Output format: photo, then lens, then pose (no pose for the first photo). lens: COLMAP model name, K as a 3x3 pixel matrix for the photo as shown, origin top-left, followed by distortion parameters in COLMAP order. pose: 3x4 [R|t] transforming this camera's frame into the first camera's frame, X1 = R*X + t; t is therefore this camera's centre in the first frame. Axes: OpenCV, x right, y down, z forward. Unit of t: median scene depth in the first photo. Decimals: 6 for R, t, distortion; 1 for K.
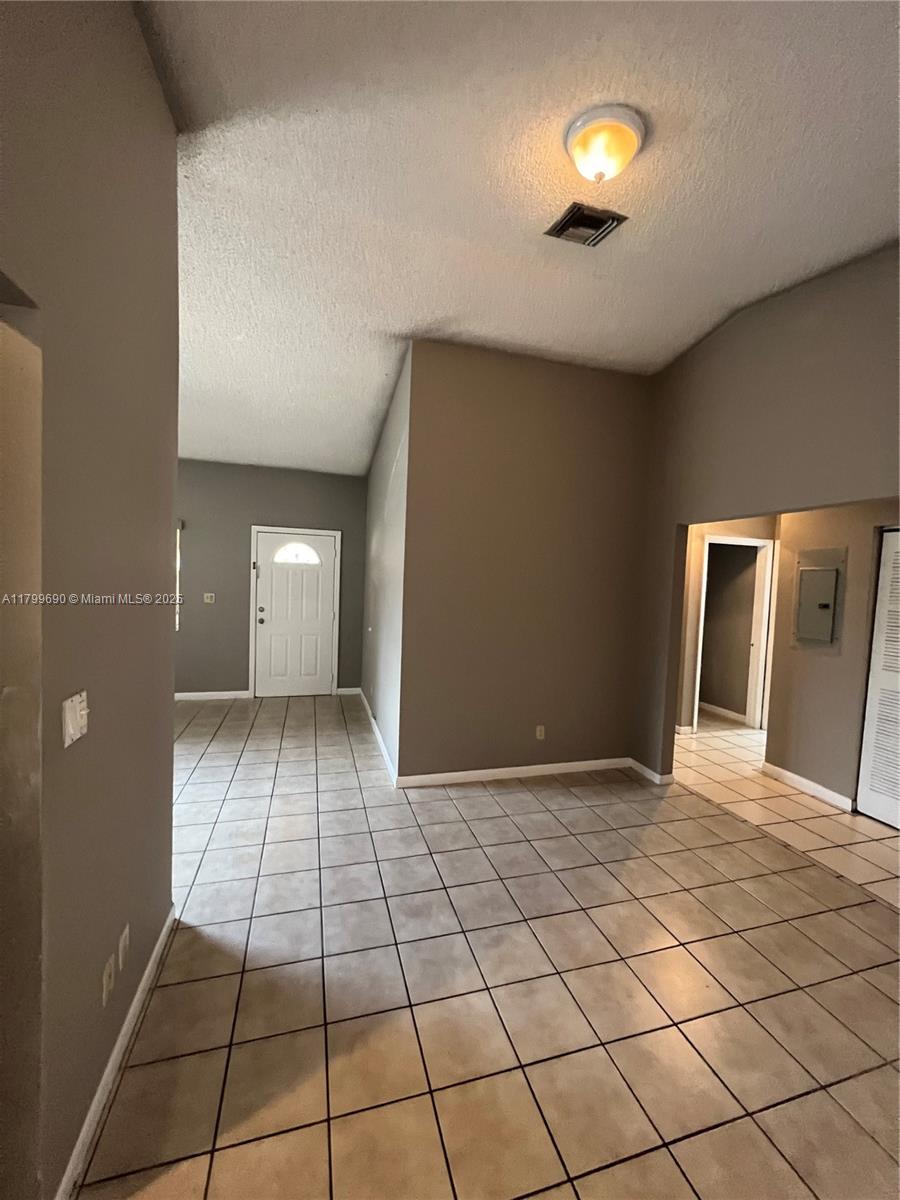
lens RADIAL K [[483.0, 0, 451.6], [0, 483.0, 599.3], [0, 0, 1]] dist [-0.001954, -0.000028]
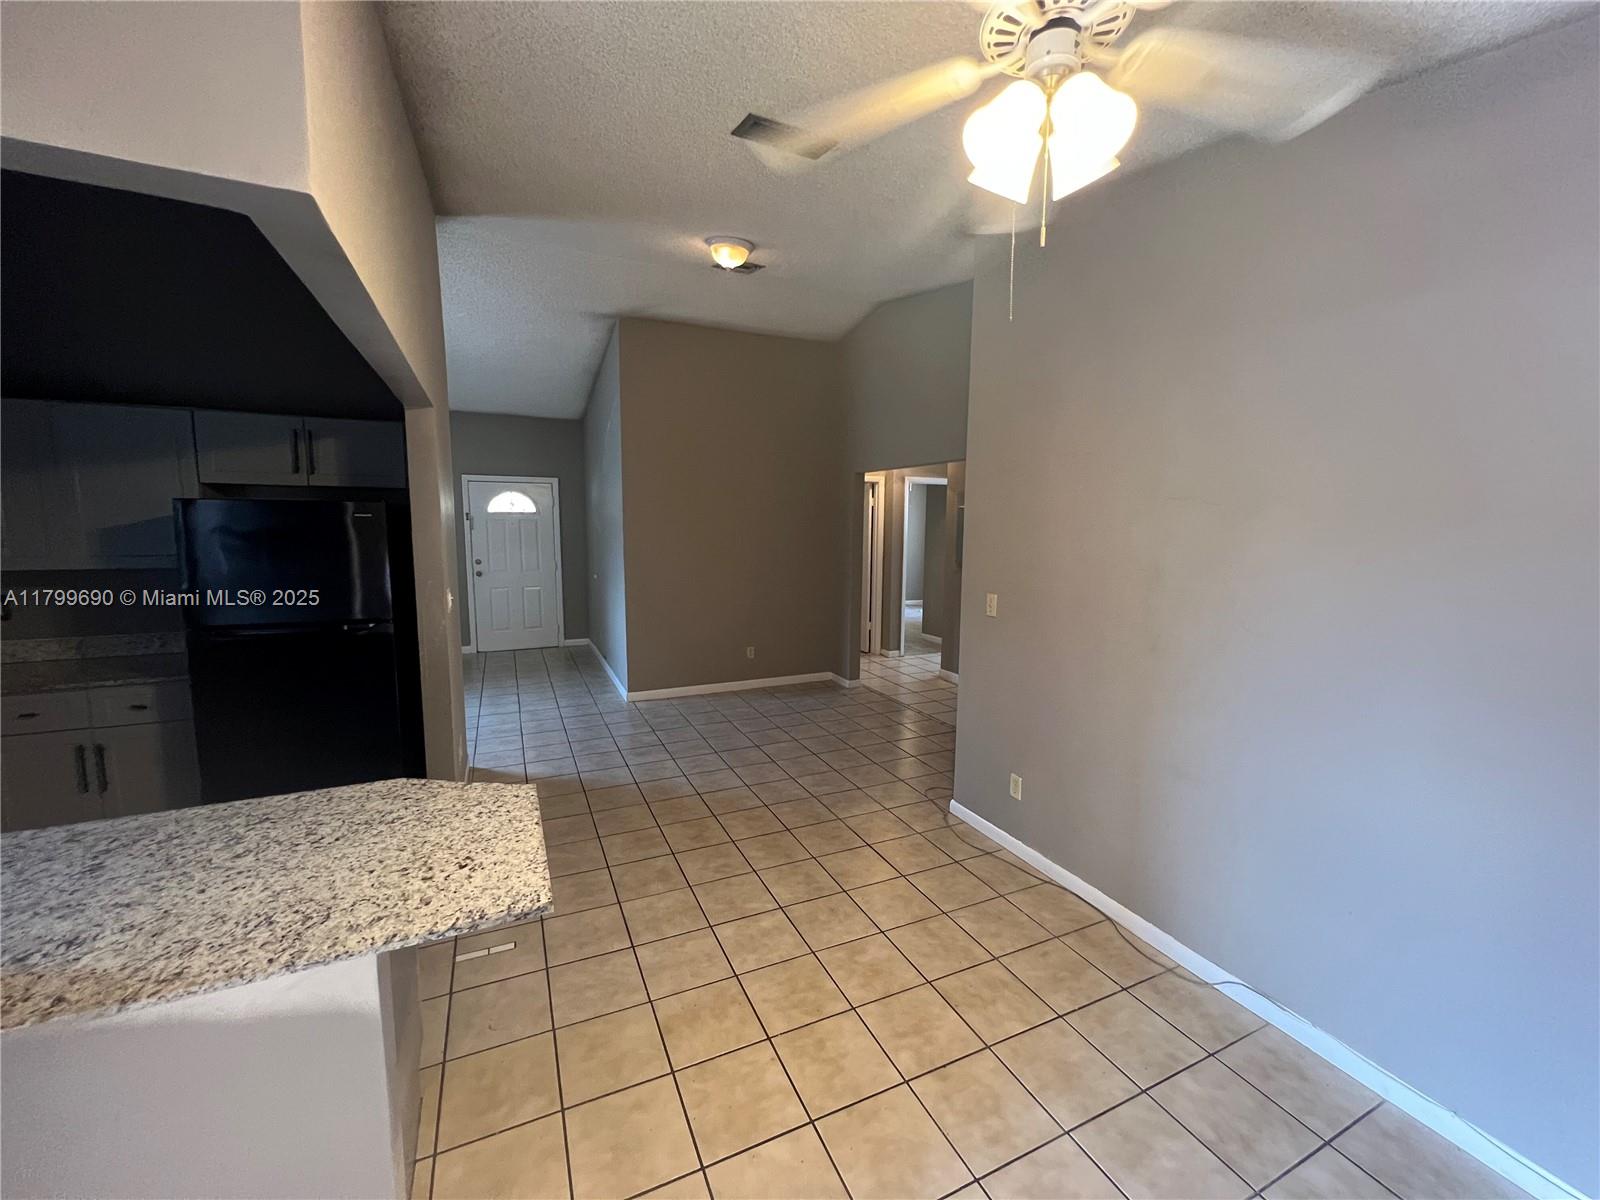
lens RADIAL K [[644.0, 0, 800.6], [0, 644.0, 600.6], [0, 0, 1]] dist [-0.001954, -0.000028]
pose [[0.988756, -0.047679, 0.141734, 0.089072], [0.036239, 0.995954, 0.082229, 0.024321], [-0.145081, -0.076168, 0.986484, -0.569860]]
